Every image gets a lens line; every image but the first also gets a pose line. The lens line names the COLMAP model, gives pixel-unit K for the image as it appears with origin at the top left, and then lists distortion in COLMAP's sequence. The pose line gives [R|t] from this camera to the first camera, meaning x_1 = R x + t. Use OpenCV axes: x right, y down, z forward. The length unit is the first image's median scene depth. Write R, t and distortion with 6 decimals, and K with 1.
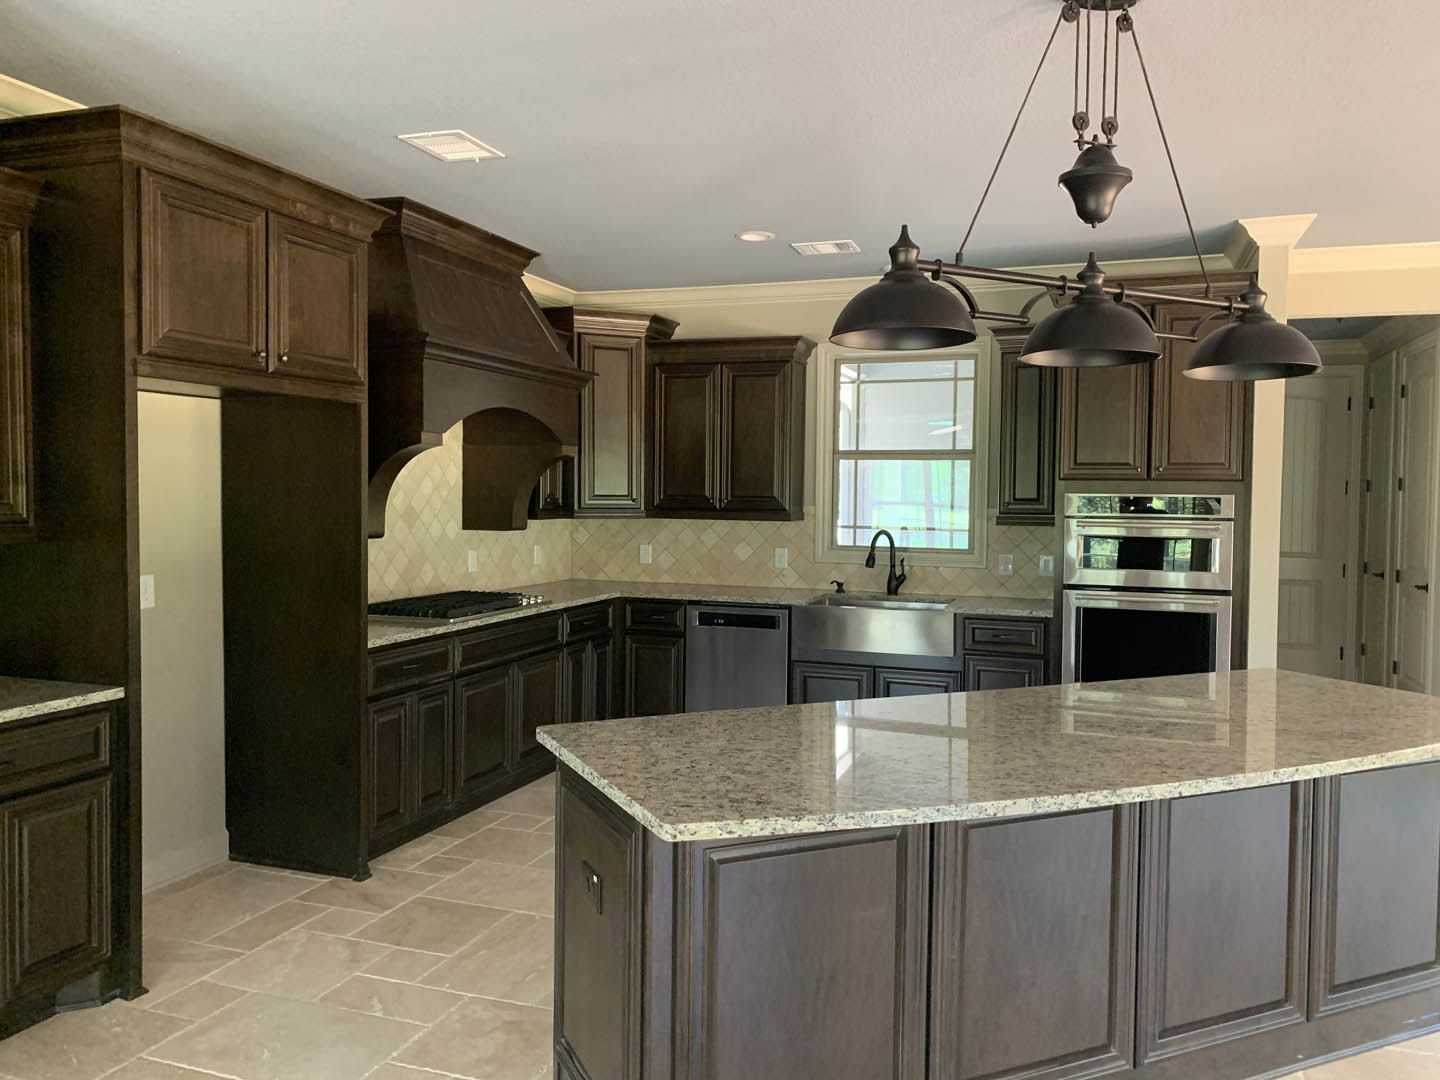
lens RADIAL K [[1098.3, 0, 720.0], [0, 1098.3, 540.0], [0, 0, 1]] dist [0.006430, -0.001287]
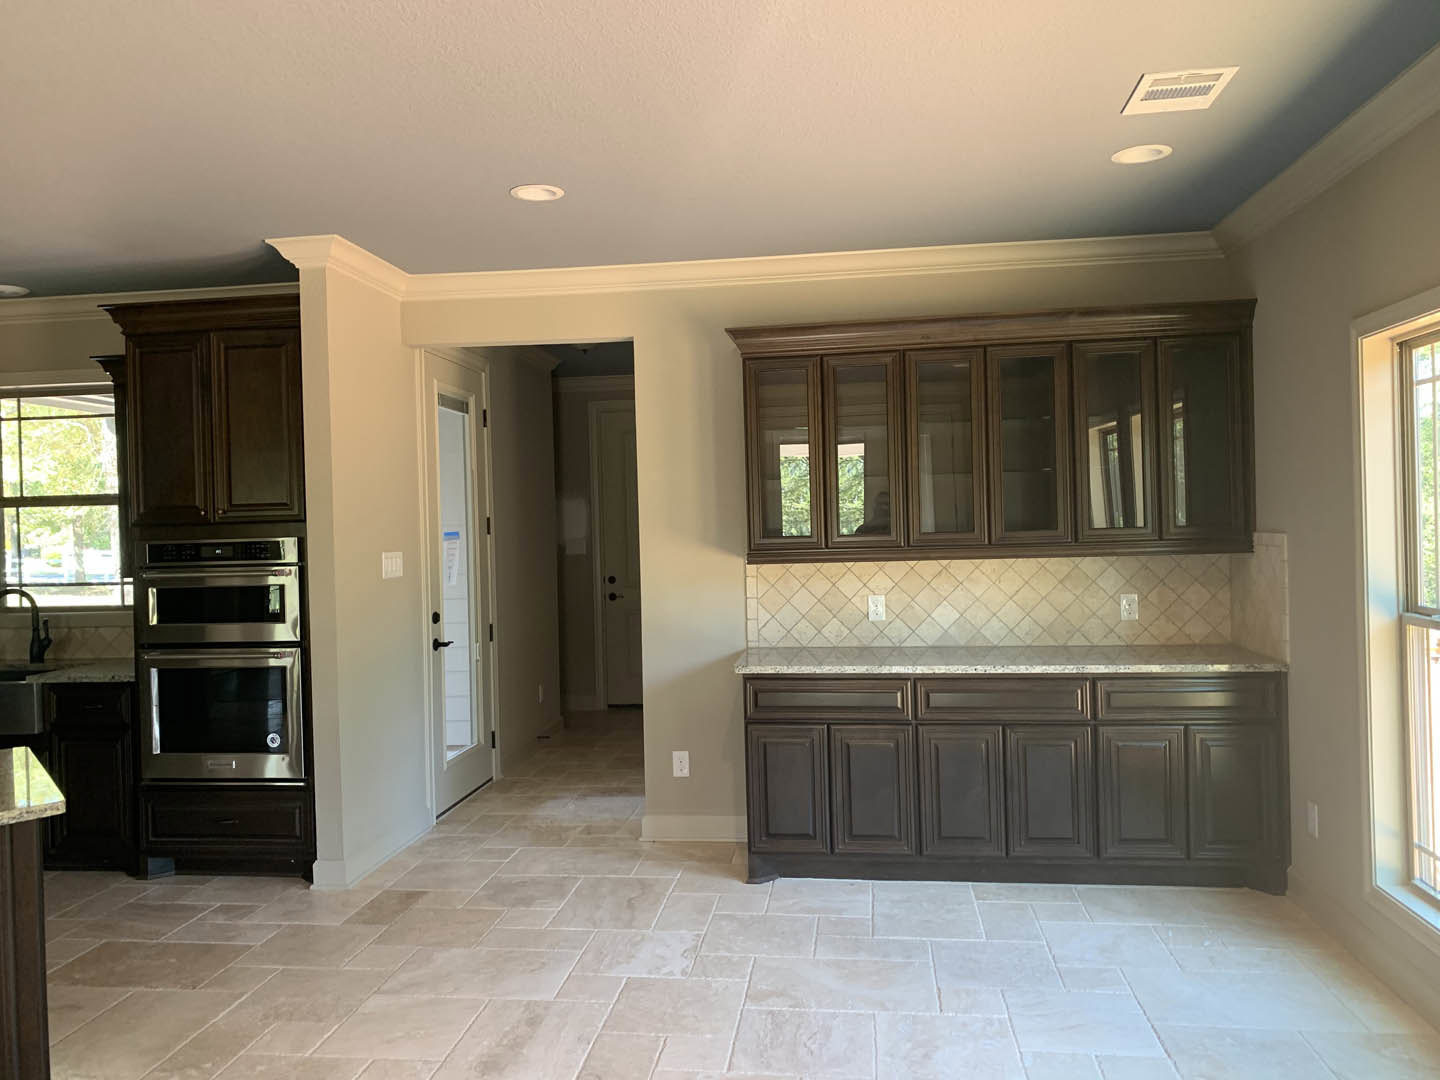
lens RADIAL K [[1112.2, 0, 720.0], [0, 1112.2, 540.0], [0, 0, 1]] dist [0.017949, -0.000271]
pose [[0.976518, -0.039943, 0.211700, 0.516401], [0.046736, 0.998537, -0.027182, 0.002451], [-0.210305, 0.036438, 0.976957, 0.013314]]
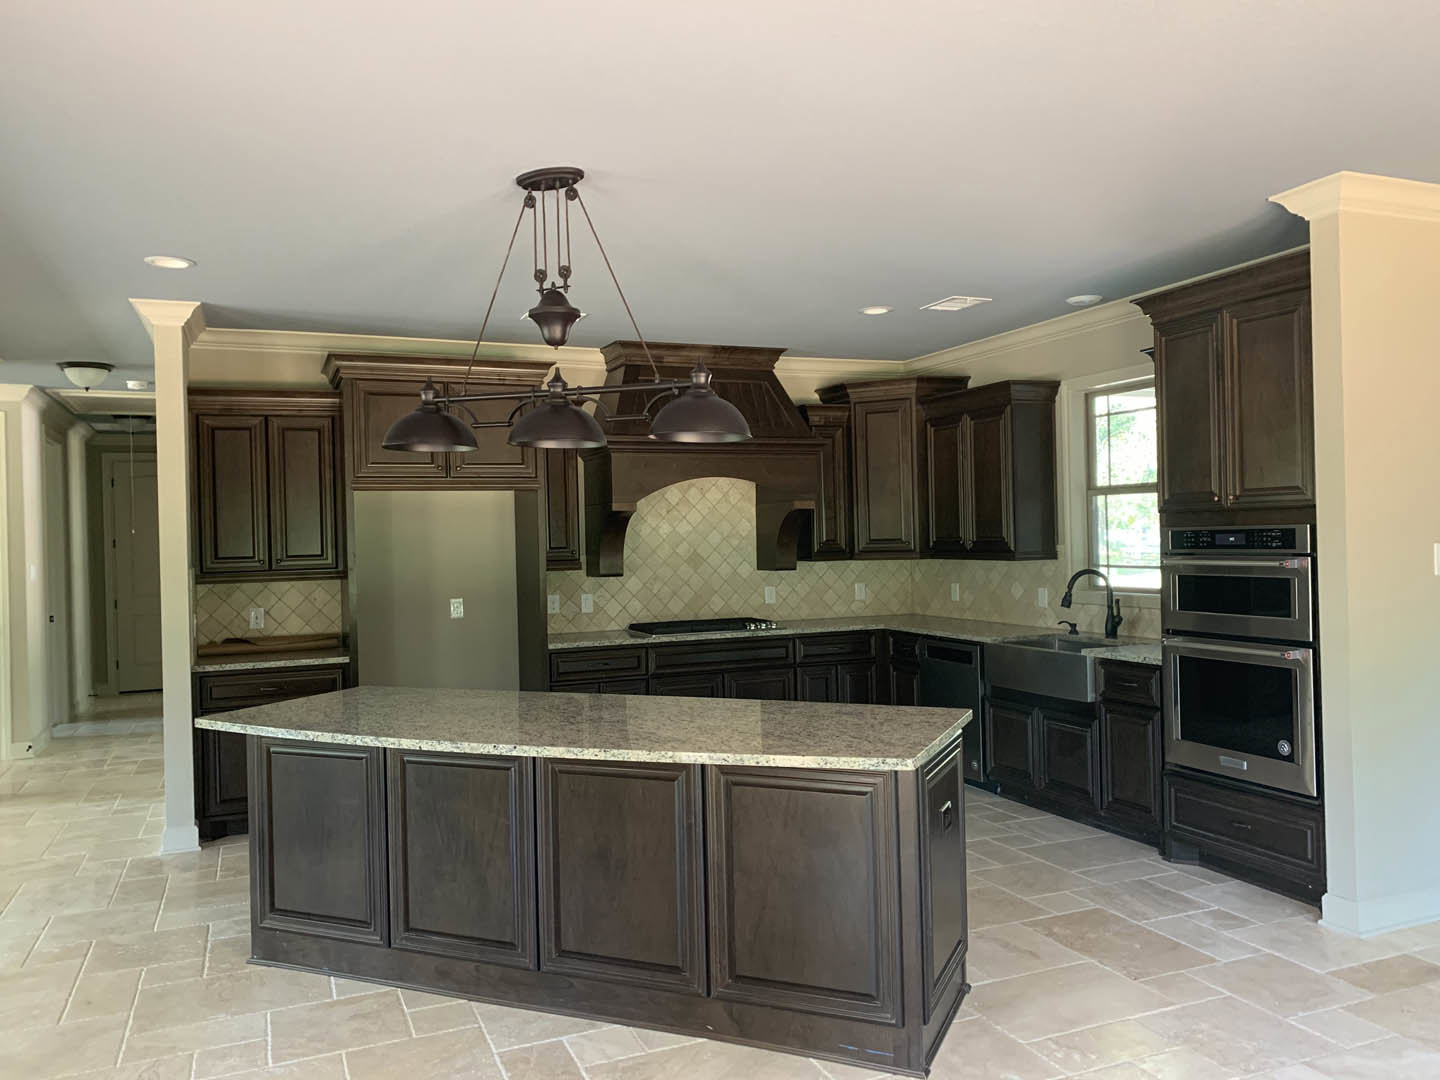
lens RADIAL K [[1112.2, 0, 720.0], [0, 1112.2, 540.0], [0, 0, 1]] dist [0.017949, -0.000271]
pose [[0.671309, -0.023200, -0.740814, 0.664336], [-0.003327, 0.999406, -0.034314, -0.000142], [0.741170, 0.025500, 0.670833, 0.102839]]
